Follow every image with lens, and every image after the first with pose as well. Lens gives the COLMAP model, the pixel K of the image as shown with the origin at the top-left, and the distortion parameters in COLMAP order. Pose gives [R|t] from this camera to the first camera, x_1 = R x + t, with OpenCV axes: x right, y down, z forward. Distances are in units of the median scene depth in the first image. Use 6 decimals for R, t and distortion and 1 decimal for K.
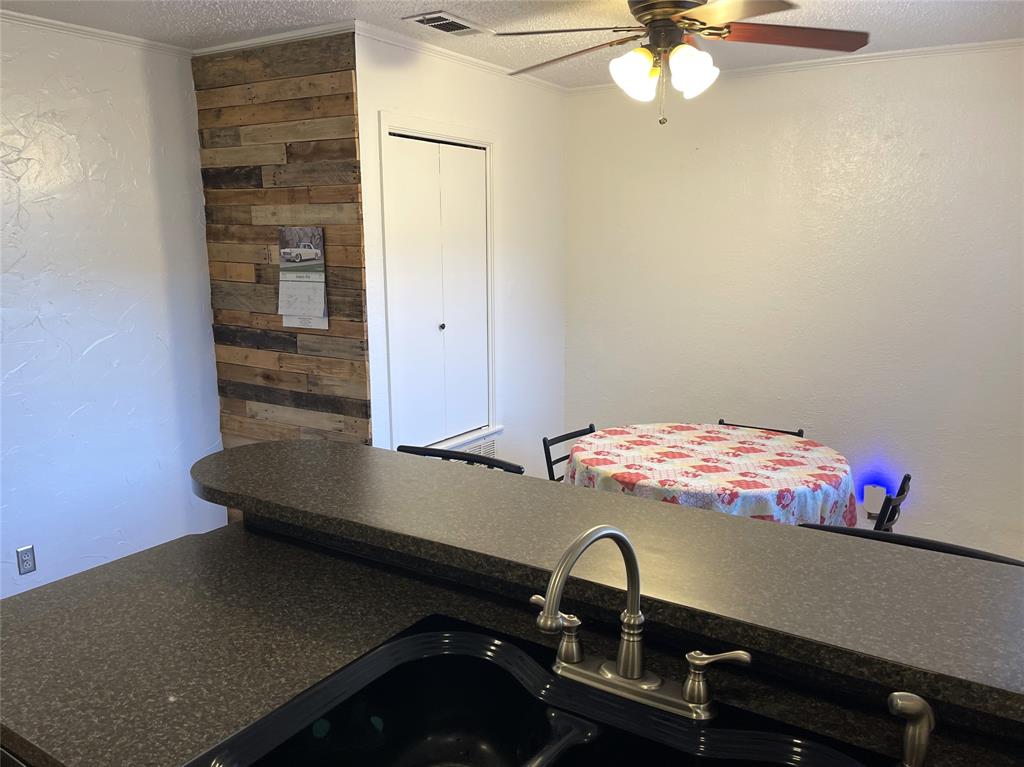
lens RADIAL K [[791.4, 0, 508.4], [0, 791.4, 393.6], [0, 0, 1]] dist [0.037954, -0.006048]
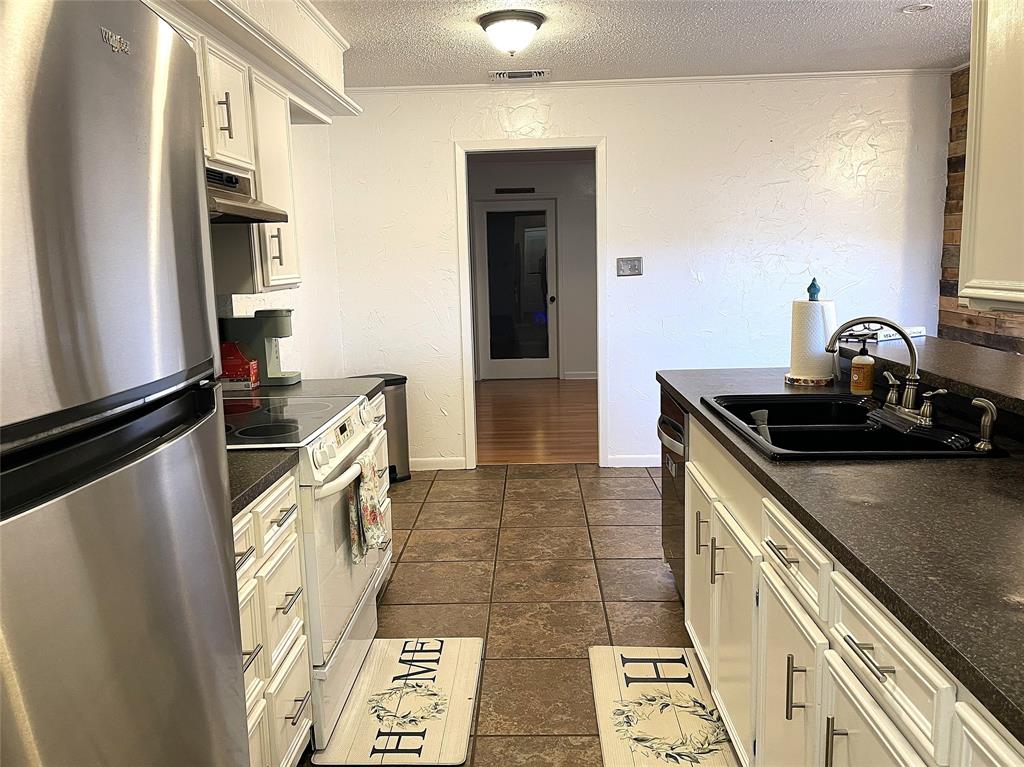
lens RADIAL K [[806.3, 0, 512.0], [0, 806.3, 383.5], [0, 0, 1]] dist [0.084753, -0.106003]
pose [[0.521062, 0.122687, -0.844655, 0.435643], [-0.139721, 0.988526, 0.057392, 0.106354], [0.842005, 0.088112, 0.532226, -0.281093]]
